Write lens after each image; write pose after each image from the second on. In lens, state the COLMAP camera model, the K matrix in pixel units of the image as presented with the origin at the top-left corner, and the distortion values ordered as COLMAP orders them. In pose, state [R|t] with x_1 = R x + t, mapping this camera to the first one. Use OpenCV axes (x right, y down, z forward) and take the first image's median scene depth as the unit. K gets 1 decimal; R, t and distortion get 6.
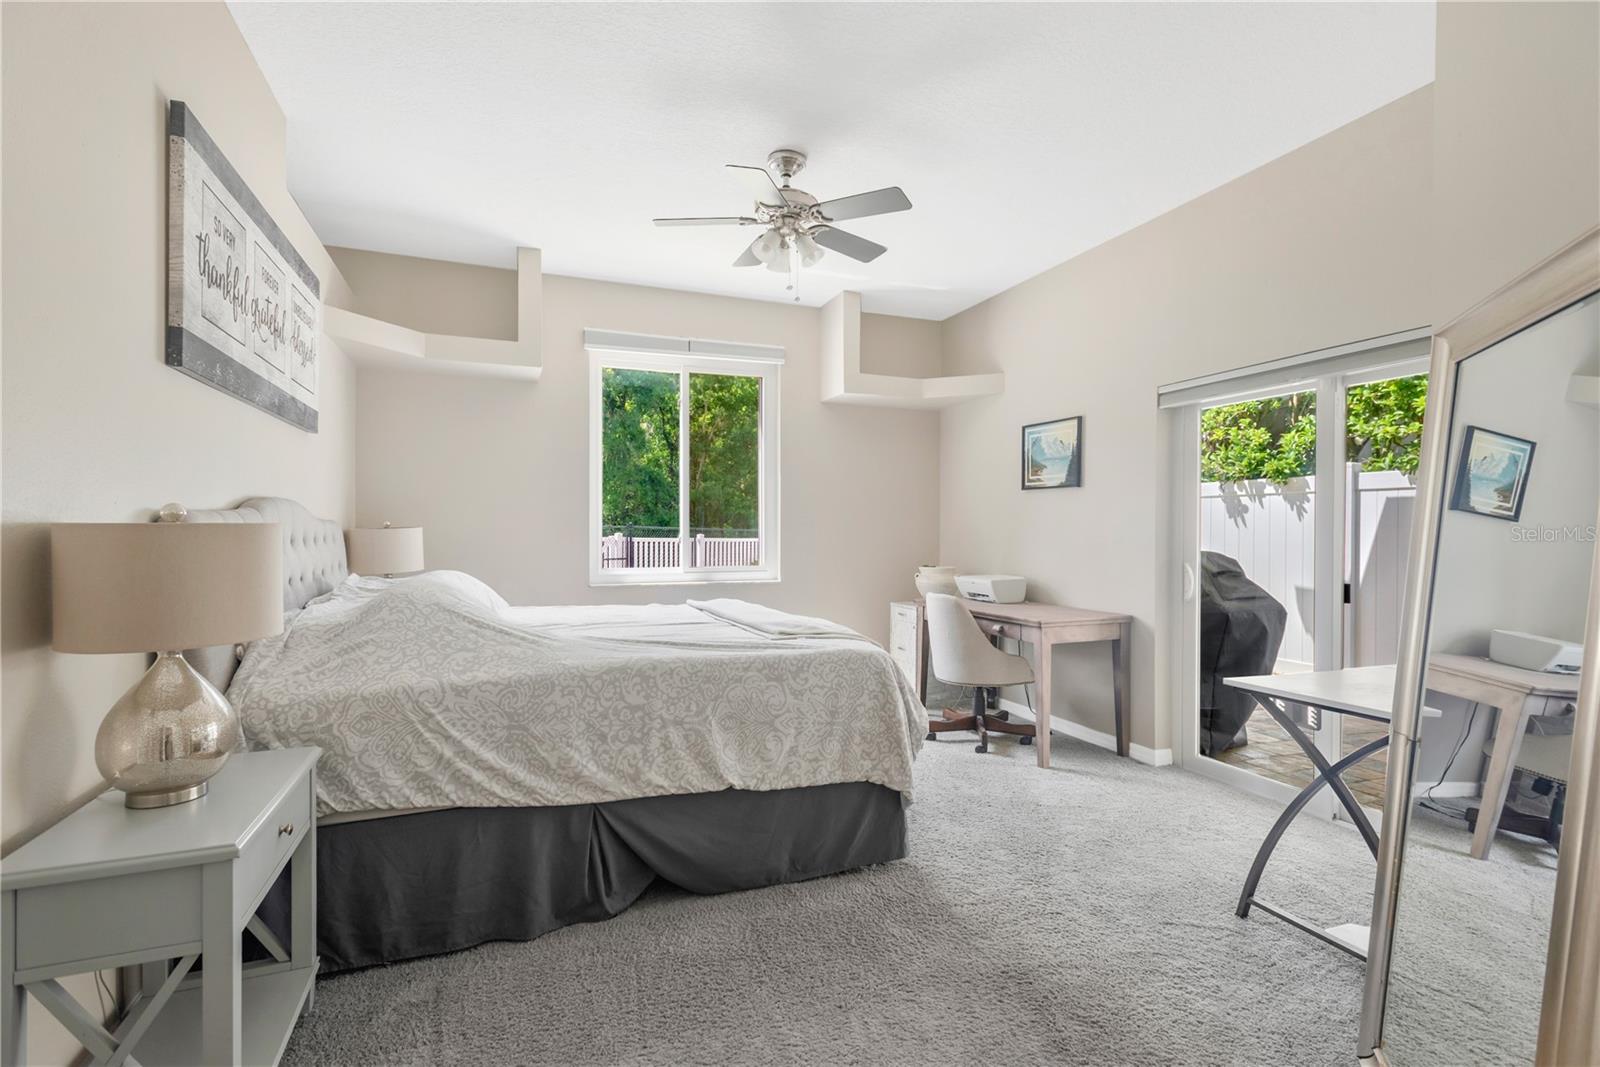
lens RADIAL K [[746.1, 0, 789.6], [0, 746.1, 532.0], [0, 0, 1]] dist [0.016789, -0.004868]
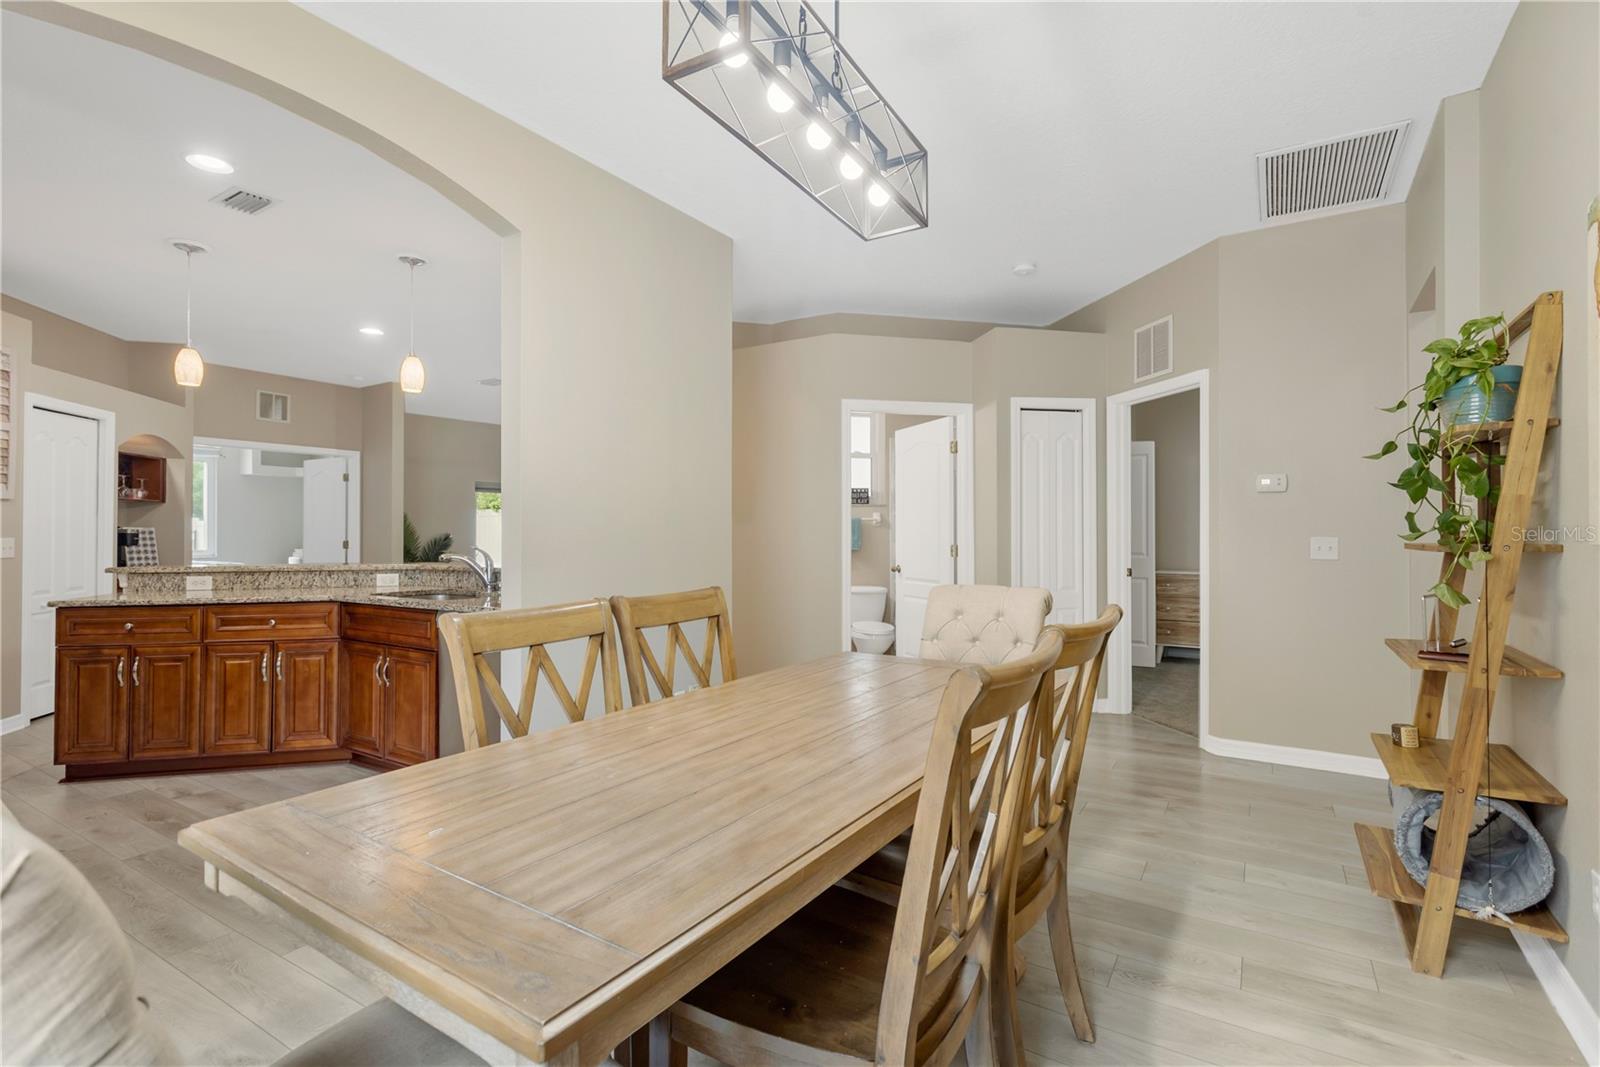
lens RADIAL K [[746.1, 0, 795.7], [0, 746.1, 526.5], [0, 0, 1]] dist [0.016789, -0.004868]
pose [[0.801289, -0.000962, 0.598276, 0.060314], [0.004070, 0.999984, -0.003843, -0.013391], [-0.598263, 0.005514, 0.801281, -3.605166]]
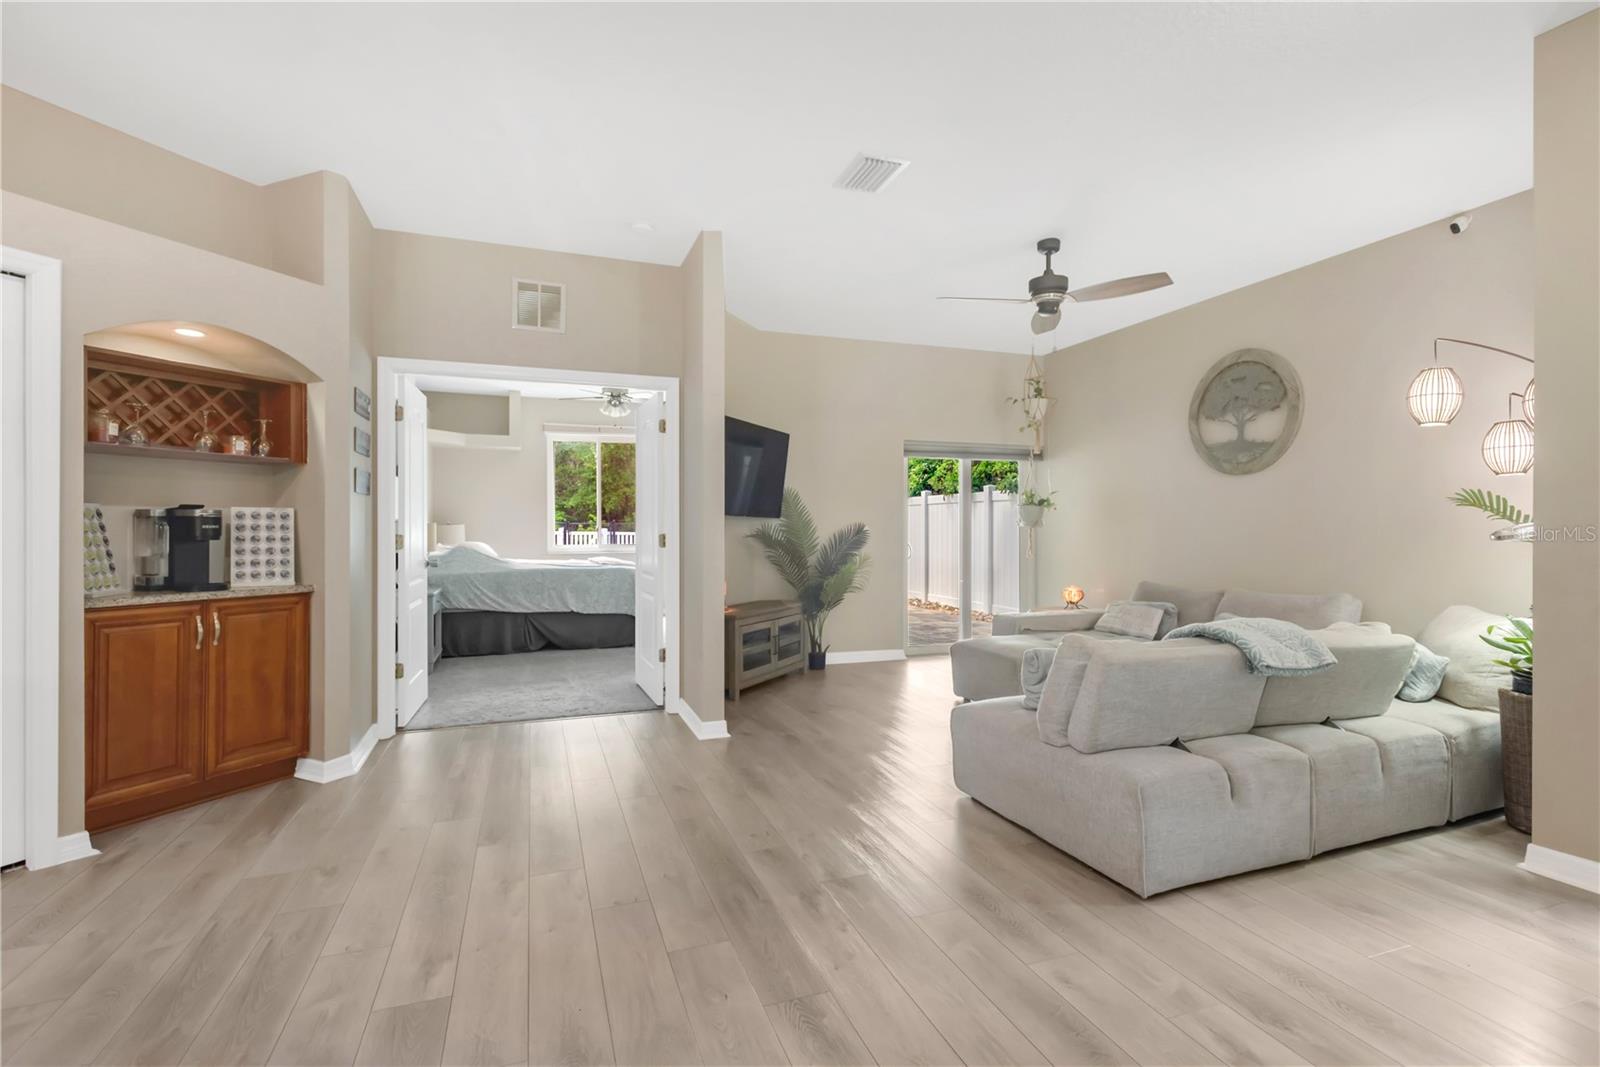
lens RADIAL K [[746.1, 0, 800.9], [0, 746.1, 529.4], [0, 0, 1]] dist [0.016789, -0.004868]
pose [[0.999933, -0.004169, -0.010756, 0.782854], [0.004190, 0.999989, 0.001898, 0.012301], [0.010748, -0.001943, 0.999940, -1.783388]]
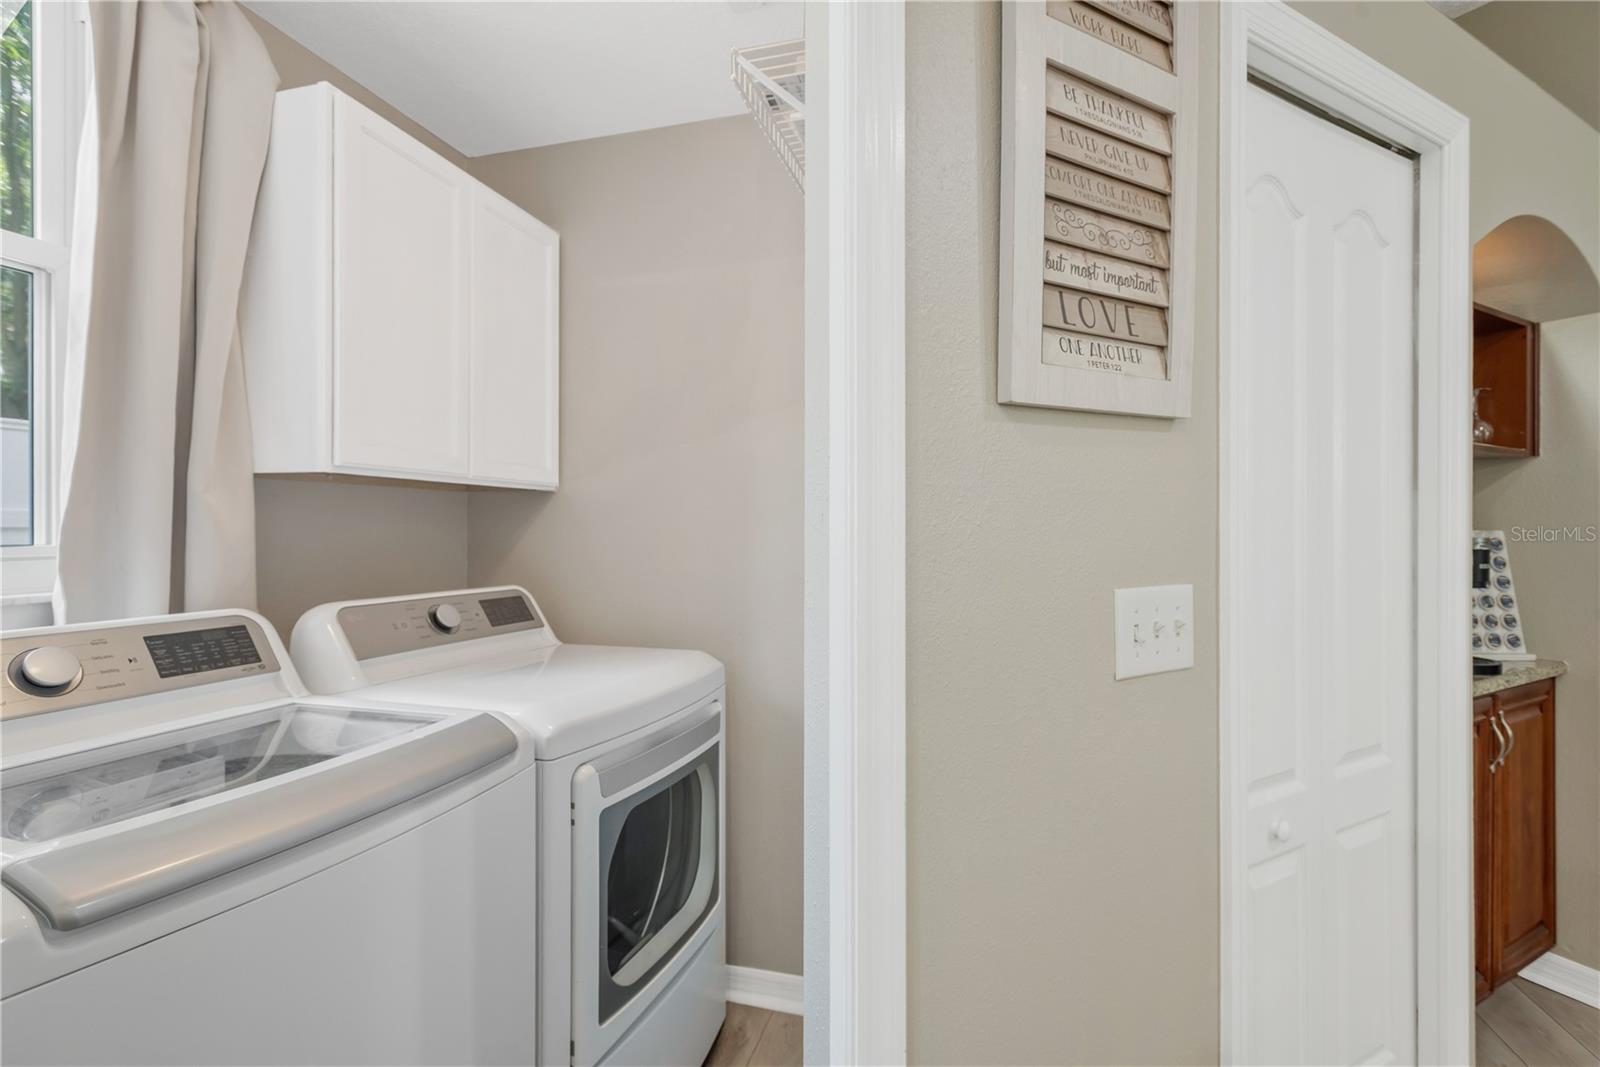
lens RADIAL K [[746.1, 0, 804.5], [0, 746.1, 529.3], [0, 0, 1]] dist [0.016789, -0.004868]
pose [[0.808309, -0.009479, -0.588682, -0.275429], [0.006983, 0.999954, -0.006513, -0.028807], [0.588717, 0.001154, 0.808338, -1.565130]]
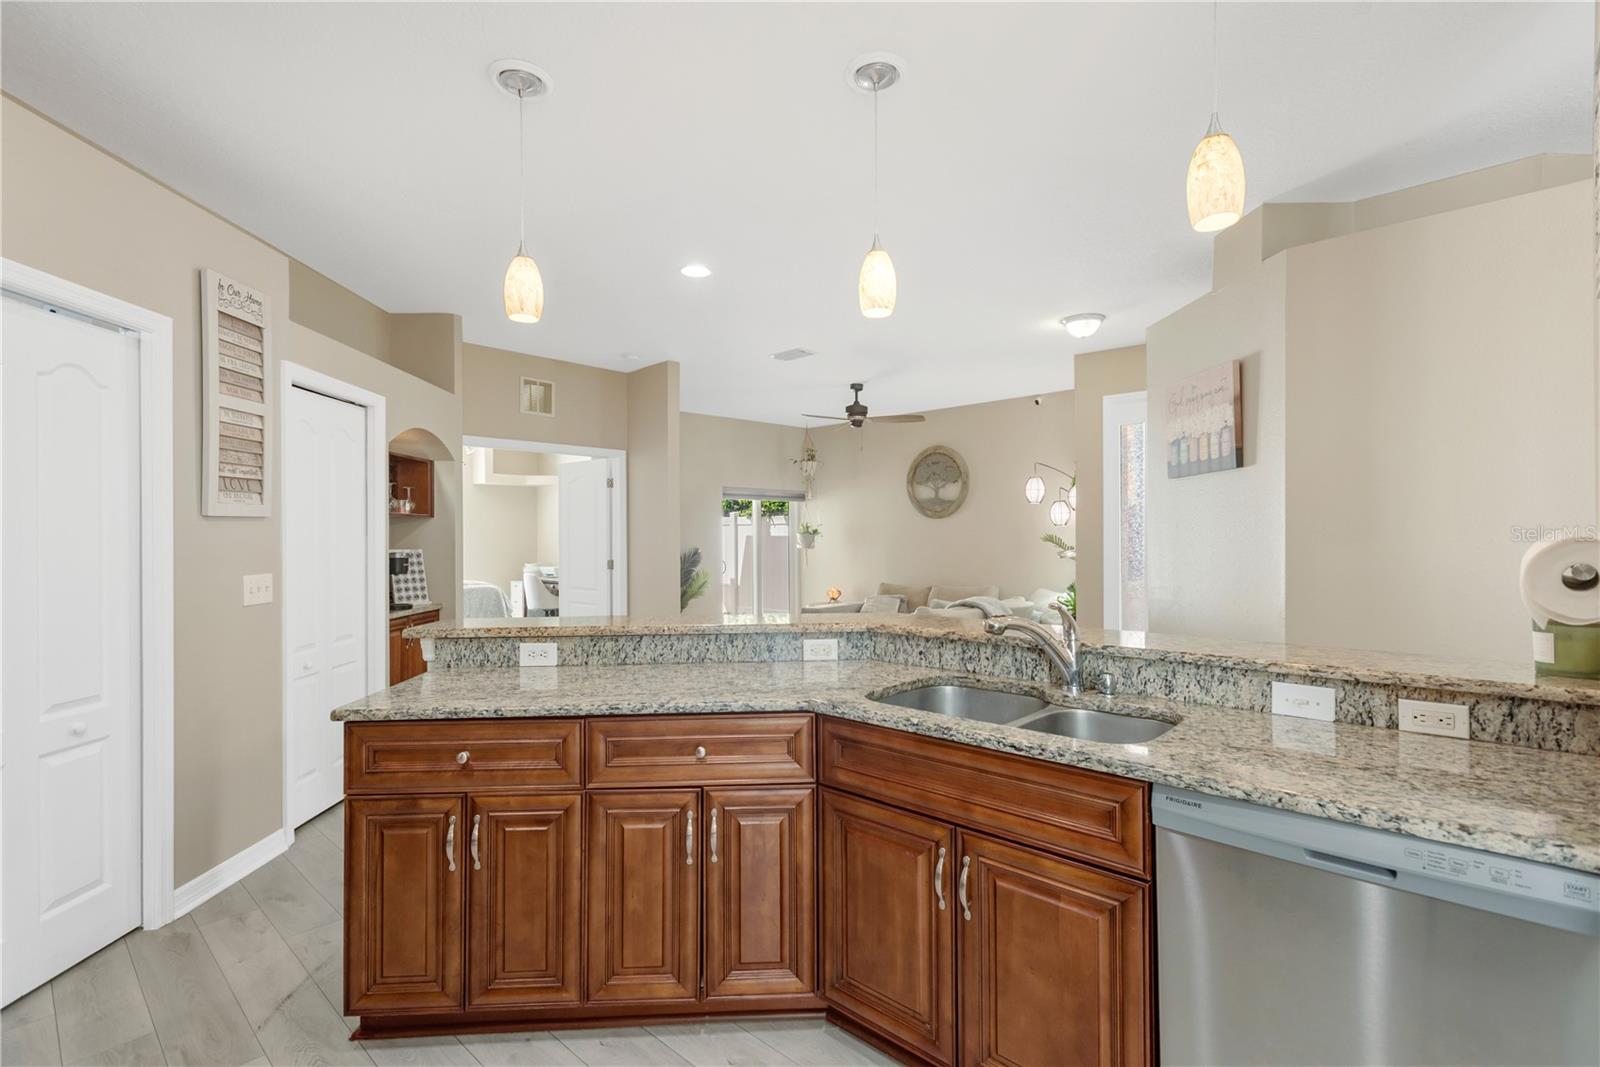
lens RADIAL K [[746.1, 0, 802.4], [0, 746.1, 540.0], [0, 0, 1]] dist [0.016789, -0.004868]
pose [[0.896862, -0.011844, 0.442152, -0.117192], [0.010205, 0.999929, 0.006085, -0.051823], [-0.442193, -0.000945, 0.896919, -2.552102]]
